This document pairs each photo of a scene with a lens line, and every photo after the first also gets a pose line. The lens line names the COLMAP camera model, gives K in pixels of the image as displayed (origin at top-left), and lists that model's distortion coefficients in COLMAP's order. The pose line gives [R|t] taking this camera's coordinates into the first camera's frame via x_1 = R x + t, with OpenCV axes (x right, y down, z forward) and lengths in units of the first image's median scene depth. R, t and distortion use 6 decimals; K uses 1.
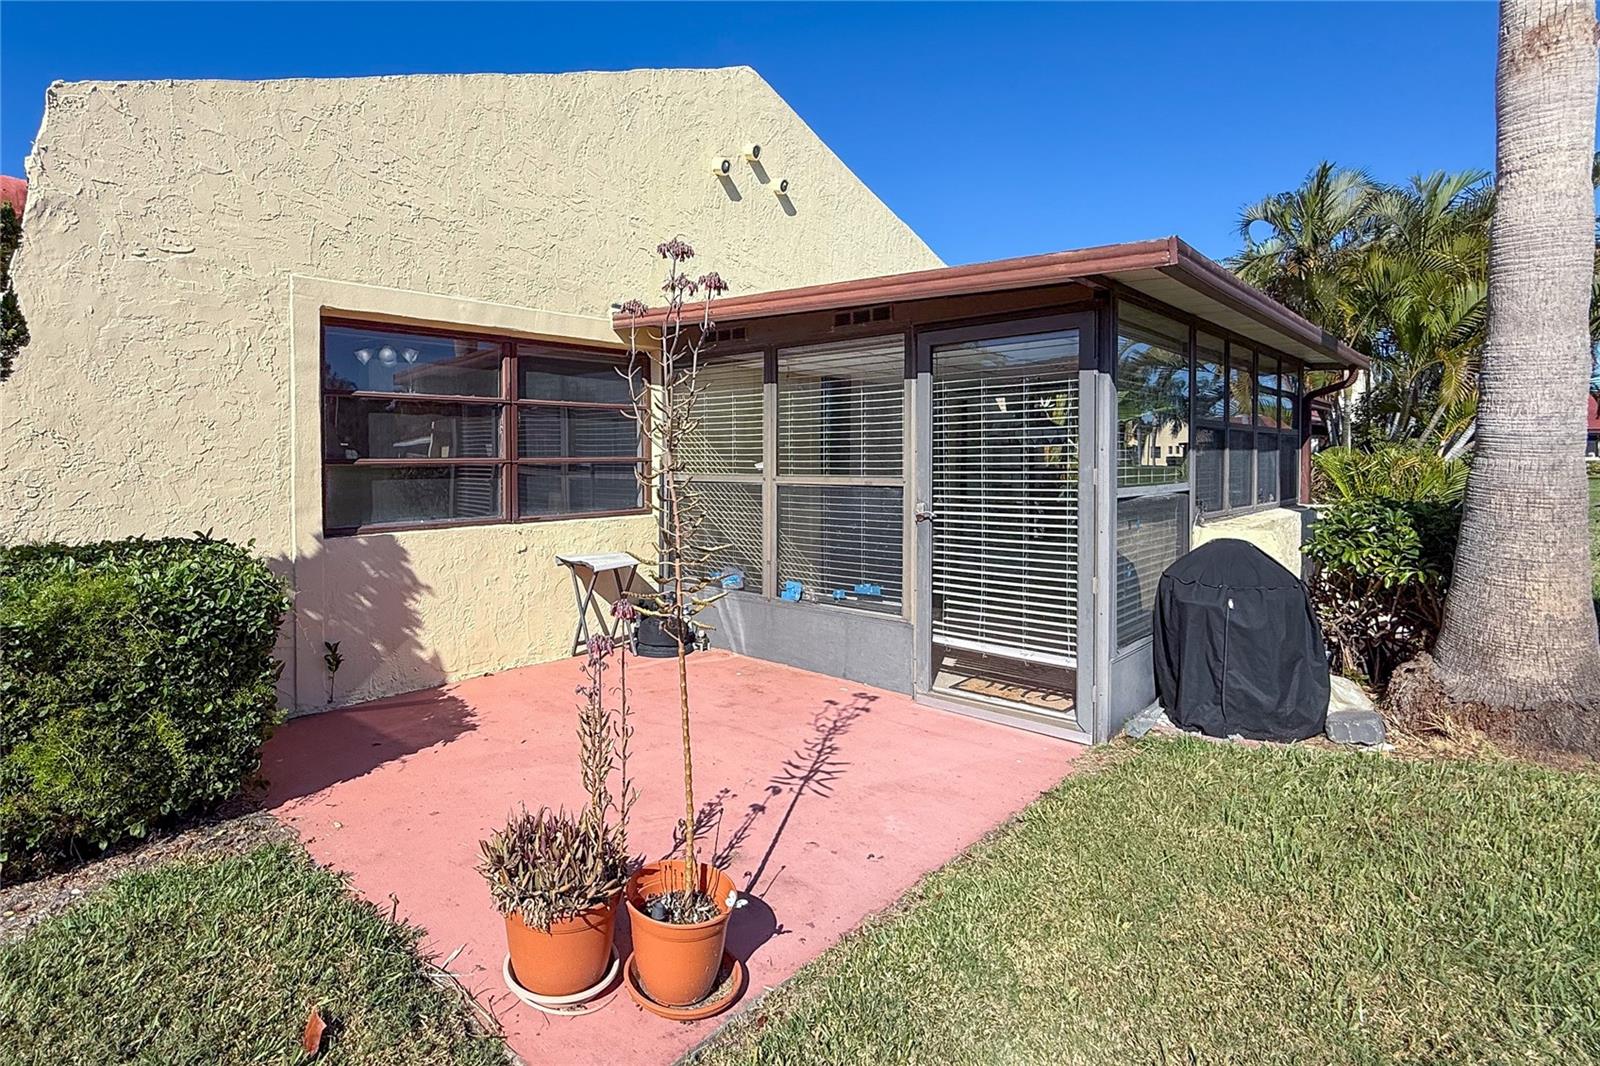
lens RADIAL K [[799.0, 0, 648.5], [0, 799.0, 477.3], [0, 0, 1]] dist [-0.001509, -0.000334]
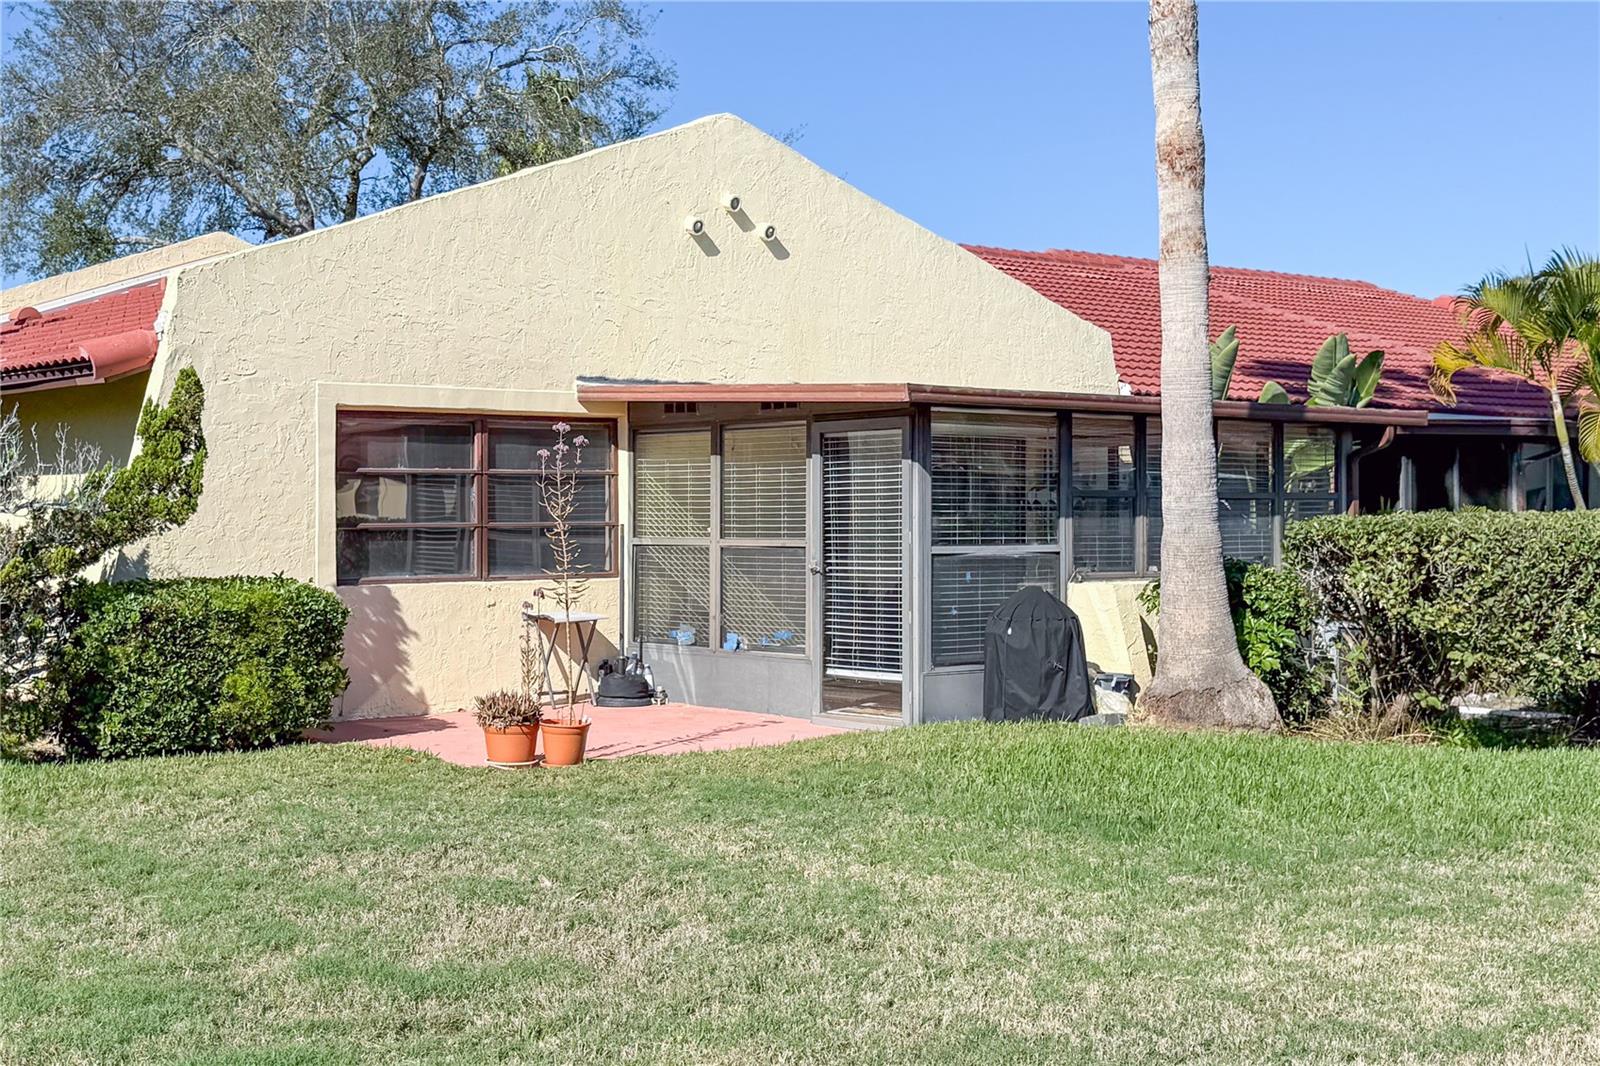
lens RADIAL K [[2091.1, 0, 667.1], [0, 2091.1, 526.0], [0, 0, 1]] dist [0.046948, -0.103661]
pose [[0.997376, 0.001642, -0.072374, 0.299189], [-0.002980, 0.999827, -0.018371, 0.034033], [0.072332, 0.018538, 0.997208, -1.908226]]
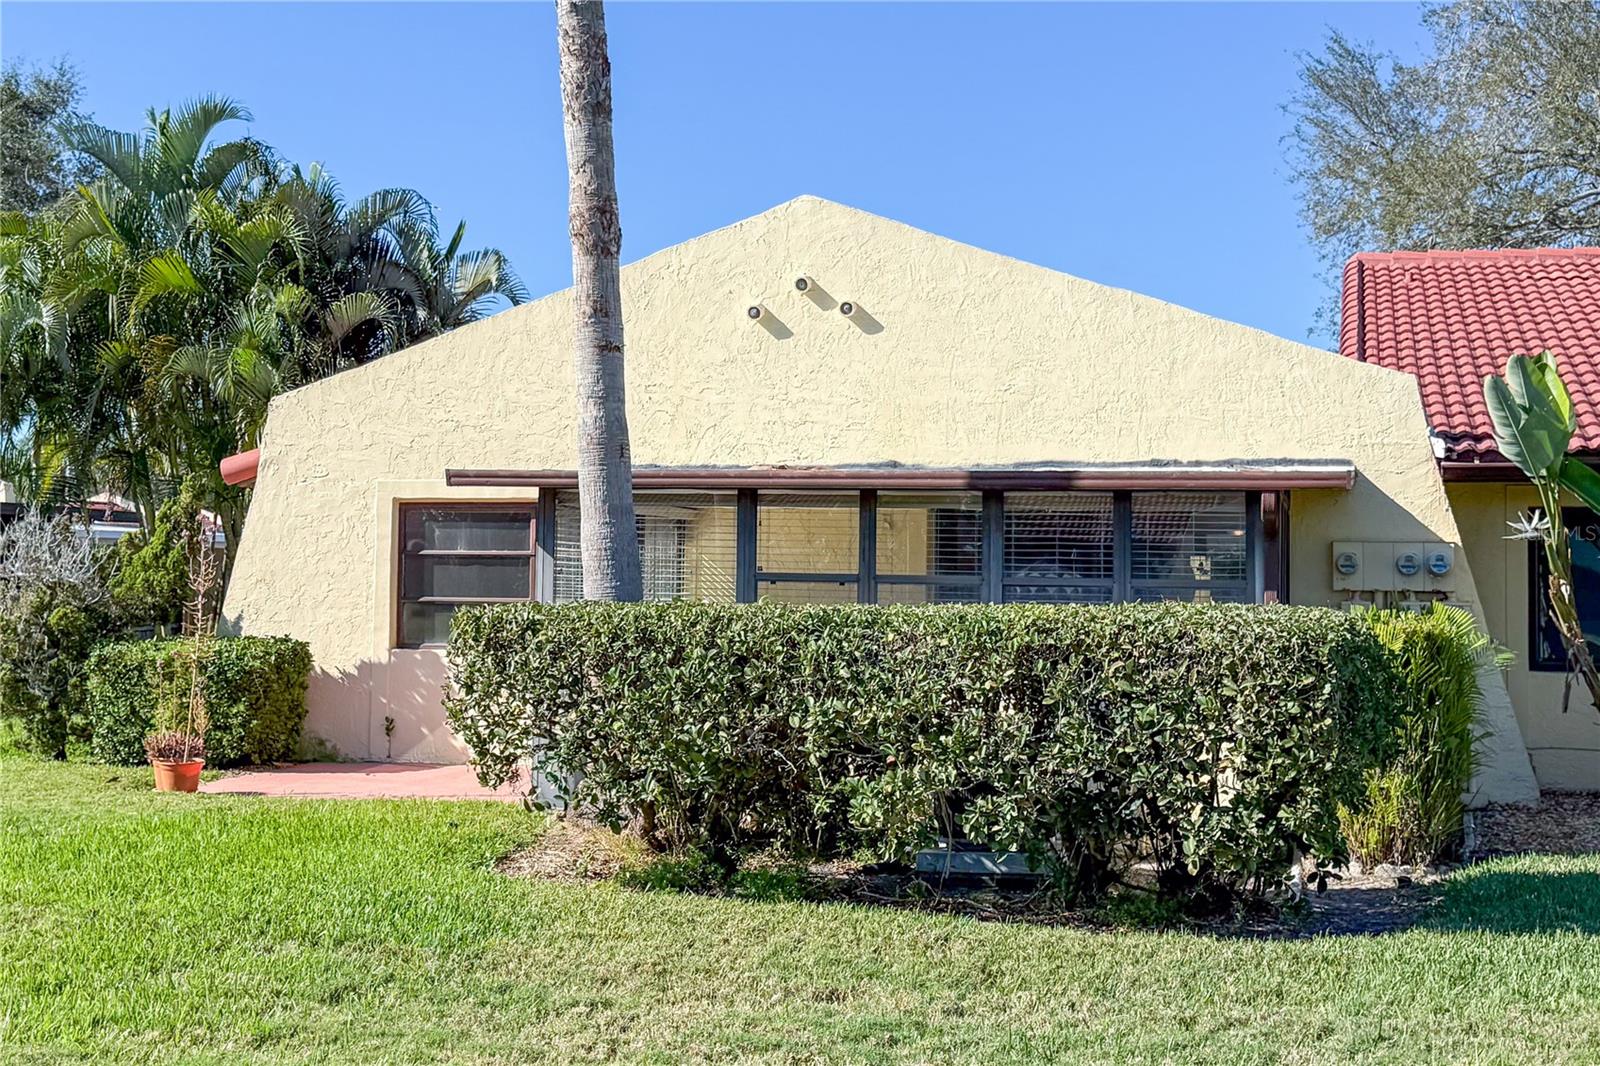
lens RADIAL K [[2129.8, 0, 737.7], [0, 2129.8, 486.3], [0, 0, 1]] dist [0.040285, -0.045692]
pose [[0.524102, -0.027752, -0.851203, 2.862661], [-0.036551, 0.997815, -0.055037, -0.027878], [0.850871, 0.059957, 0.521943, -0.487235]]
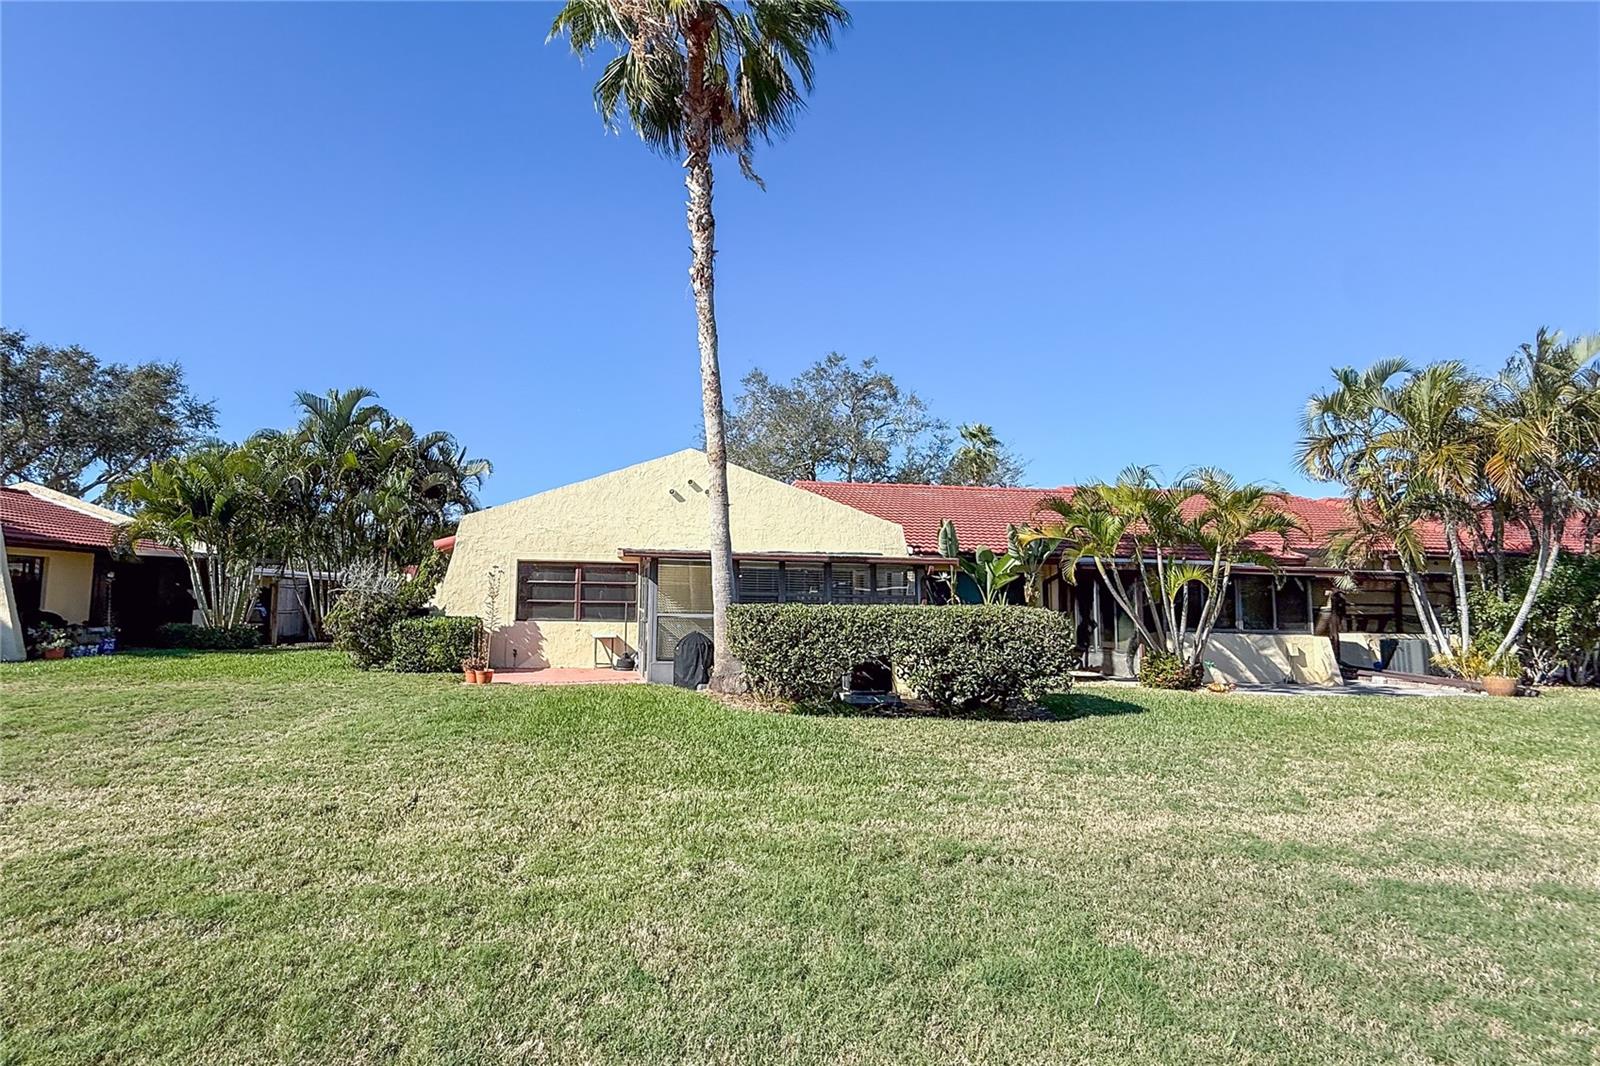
lens RADIAL K [[783.0, 0, 672.0], [0, 783.0, 532.2], [0, 0, 1]] dist [-0.002035, 0.000082]
pose [[0.797668, -0.030879, -0.602305, 1.997945], [-0.036447, 0.994395, -0.099249, -0.000136], [0.601994, 0.101120, 0.792072, -1.249687]]
